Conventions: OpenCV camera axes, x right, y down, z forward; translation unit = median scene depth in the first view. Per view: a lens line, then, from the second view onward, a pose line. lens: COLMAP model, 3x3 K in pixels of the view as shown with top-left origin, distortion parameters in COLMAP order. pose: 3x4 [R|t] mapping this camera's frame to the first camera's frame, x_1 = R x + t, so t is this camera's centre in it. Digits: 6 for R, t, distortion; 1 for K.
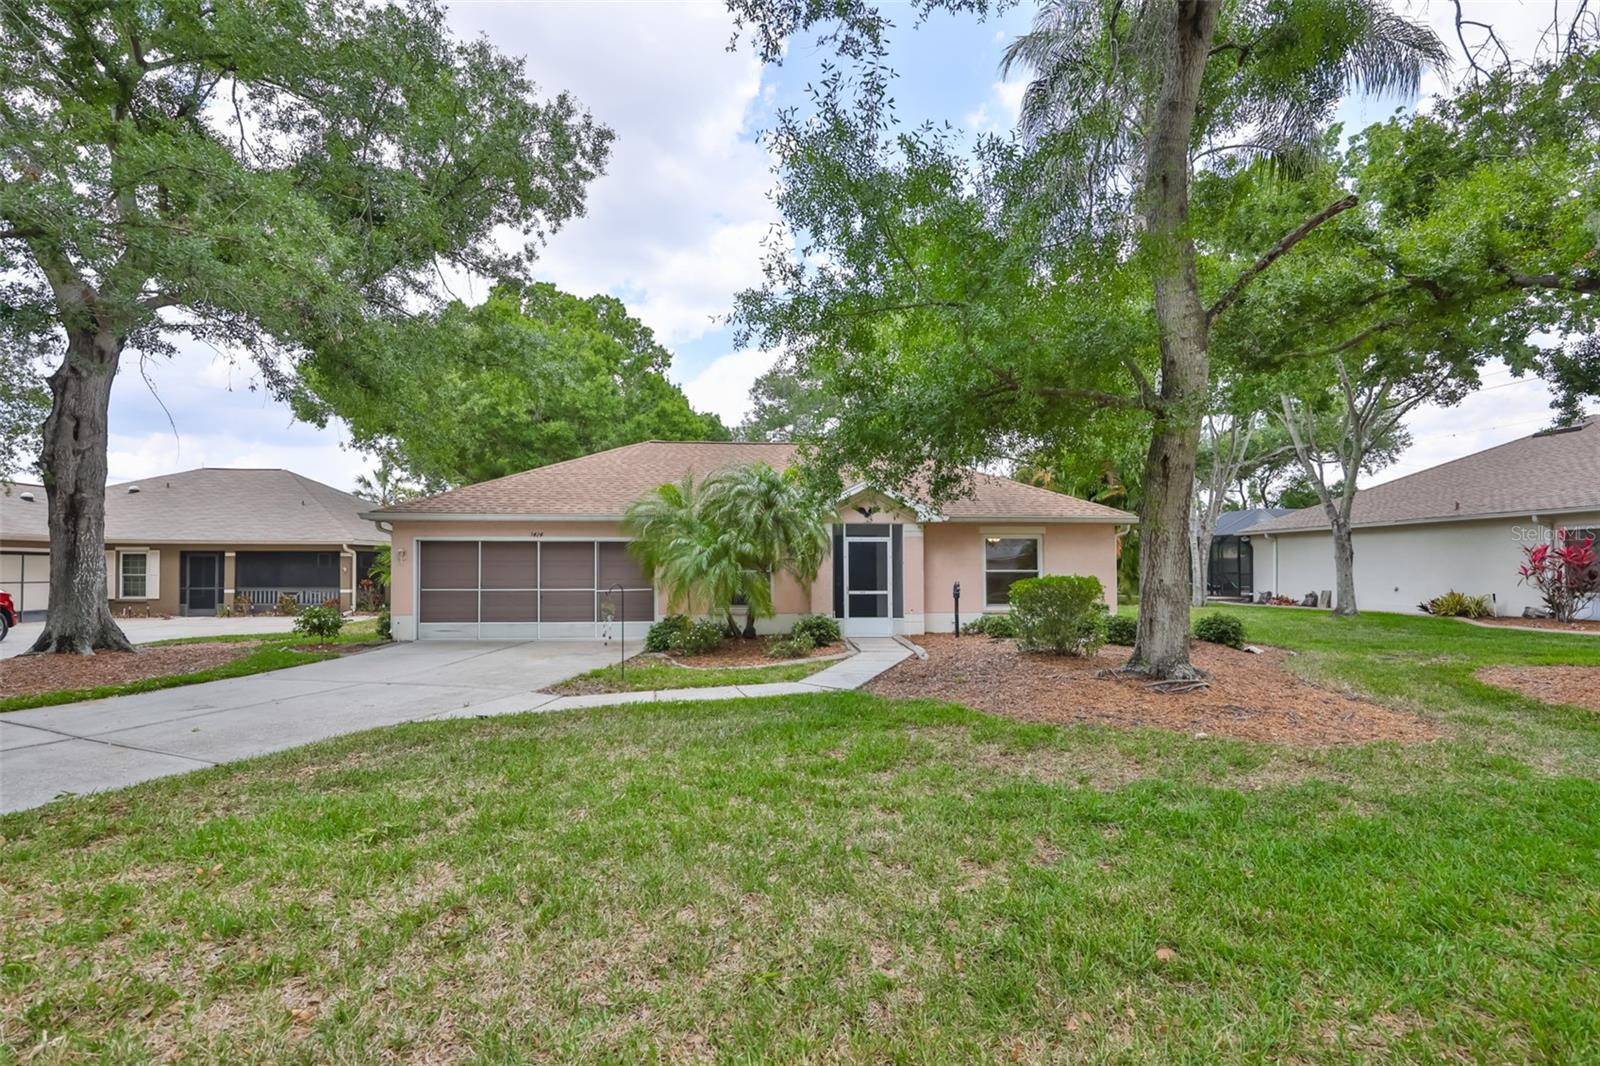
lens RADIAL K [[680.2, 0, 797.2], [0, 680.2, 568.7], [0, 0, 1]] dist [-0.000610, -0.000015]
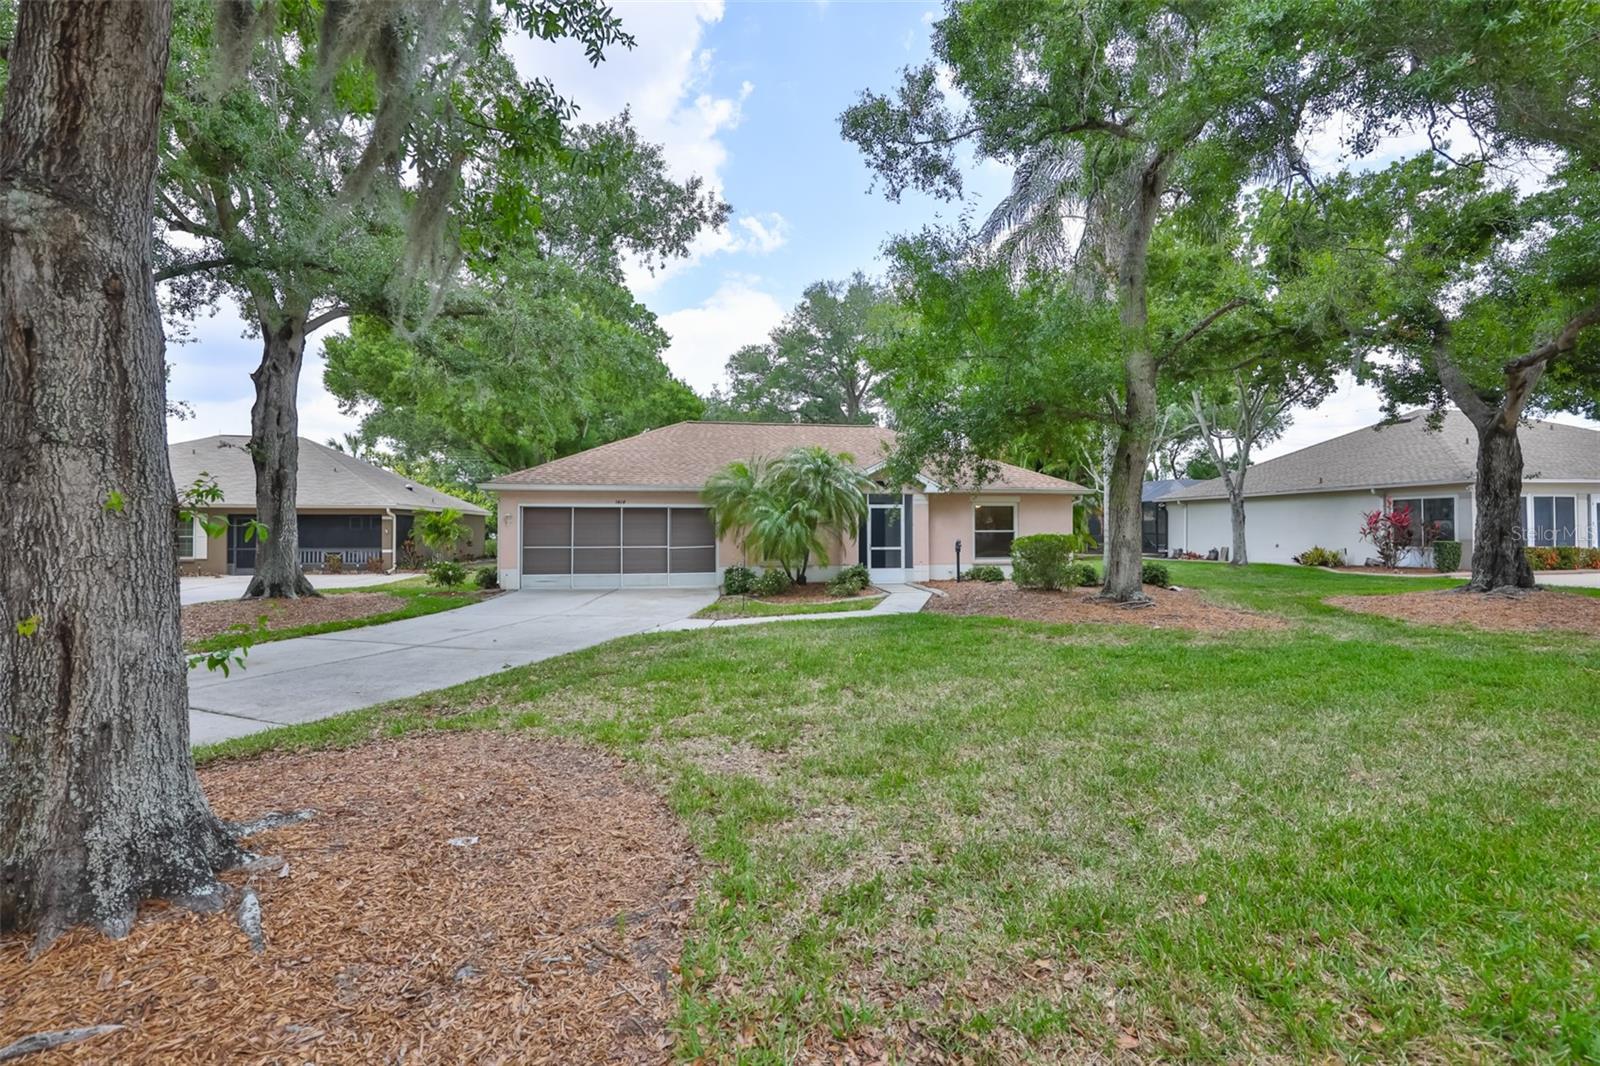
lens RADIAL K [[673.8, 0, 791.7], [0, 673.8, 536.3], [0, 0, 1]] dist [-0.001264, 0.000241]
pose [[0.995850, -0.002042, 0.090981, -0.184016], [0.001328, 0.999968, 0.007912, 0.002343], [-0.090995, -0.007758, 0.995821, -0.230770]]
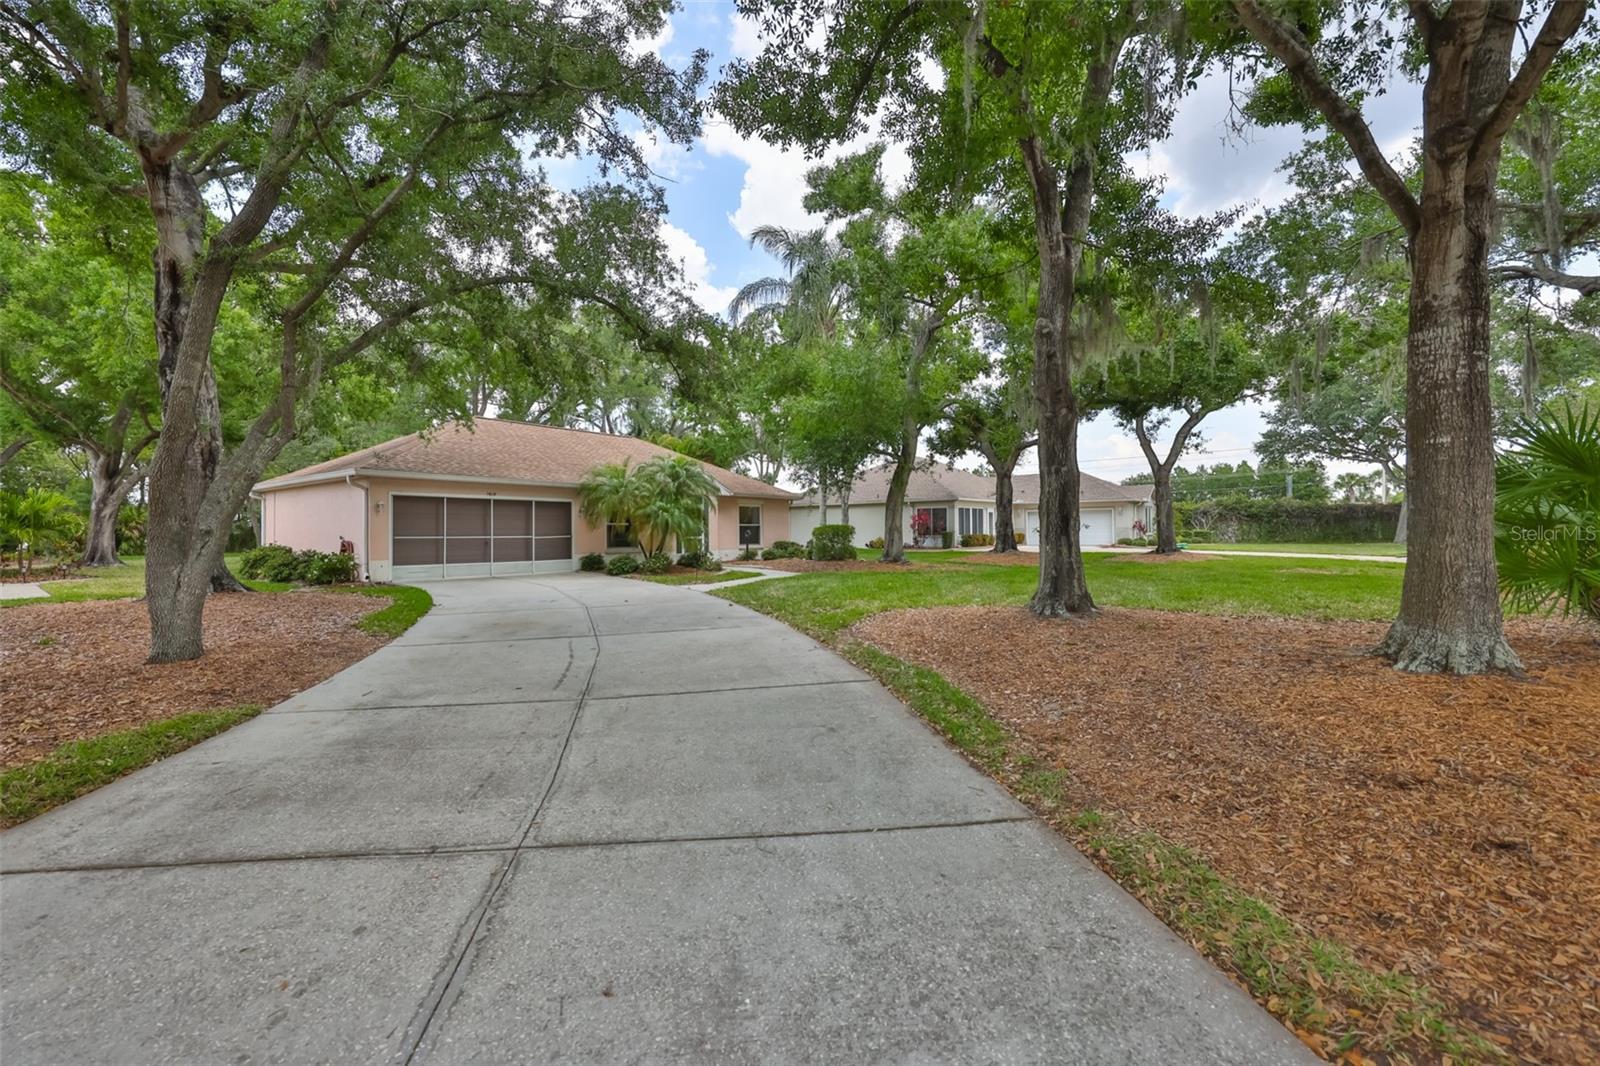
lens RADIAL K [[673.8, 0, 791.7], [0, 673.8, 536.3], [0, 0, 1]] dist [-0.001264, 0.000241]
pose [[0.688147, -0.006560, 0.725542, -0.901958], [0.008087, 0.999966, 0.001371, 0.031884], [-0.725526, 0.004924, 0.688177, -0.277995]]
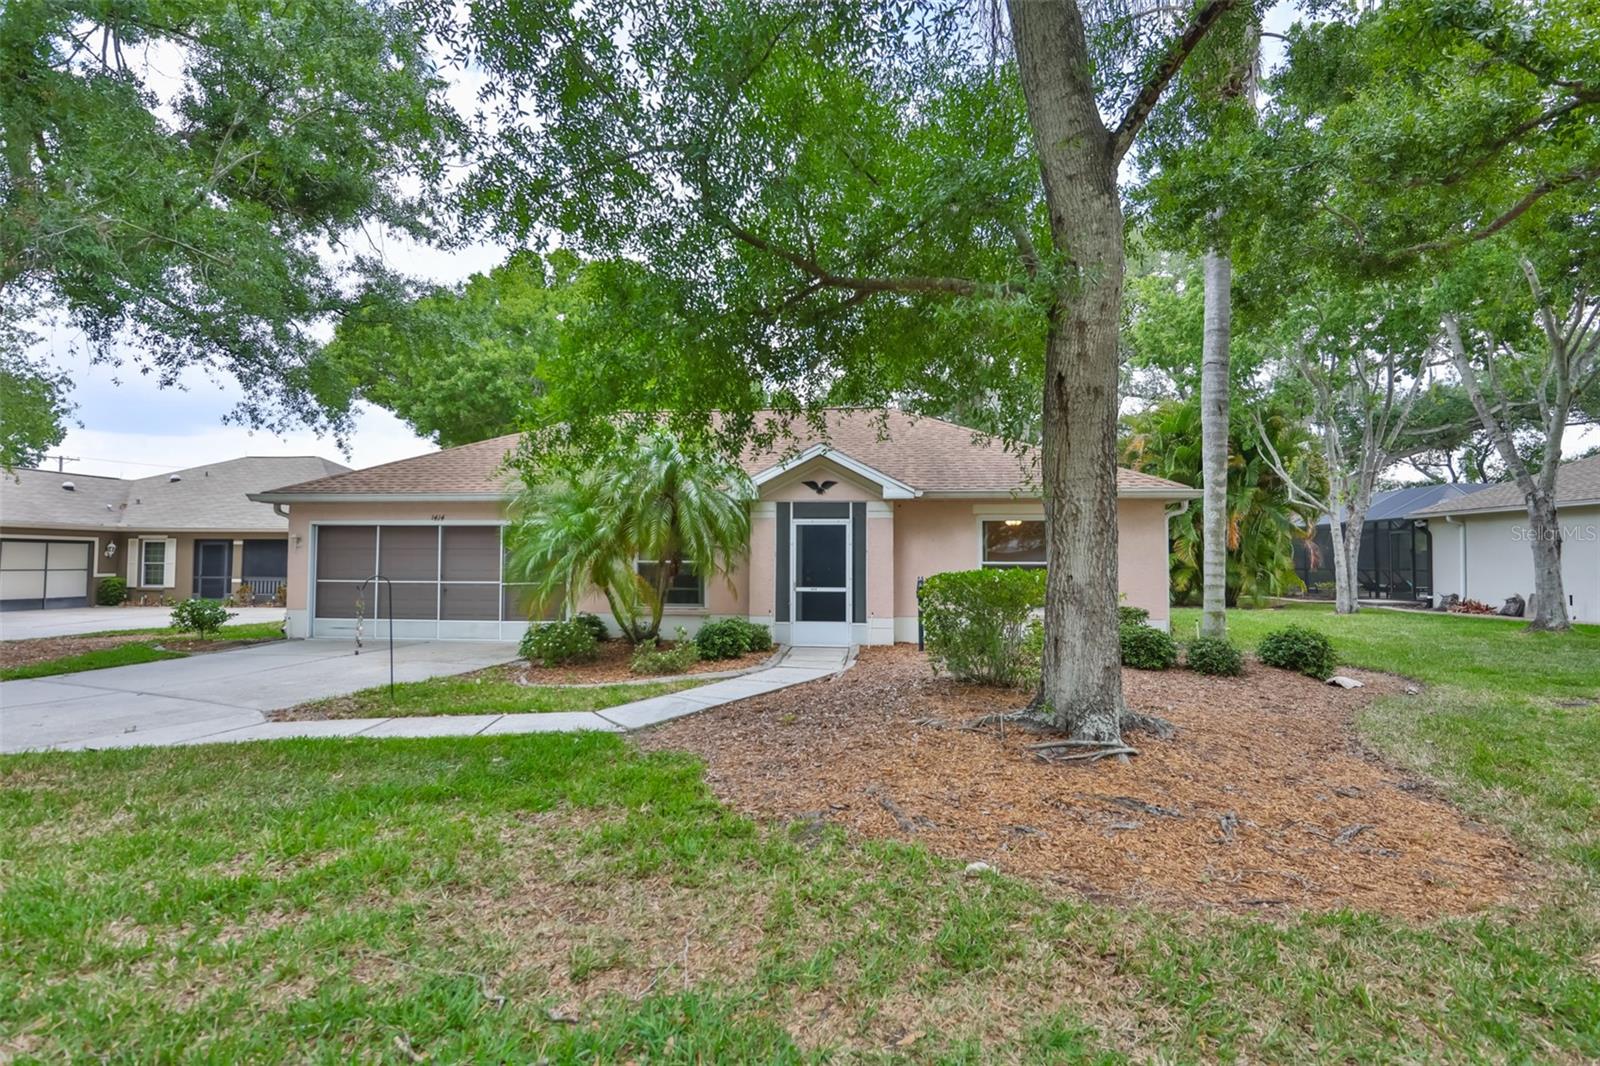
lens RADIAL K [[733.3, 0, 802.9], [0, 733.3, 546.3], [0, 0, 1]] dist [0.000188, -0.000533]
pose [[0.985809, 0.001451, -0.167867, 0.224585], [-0.004954, 0.999779, -0.020450, 0.002403], [0.167800, 0.020991, 0.985598, 0.164134]]
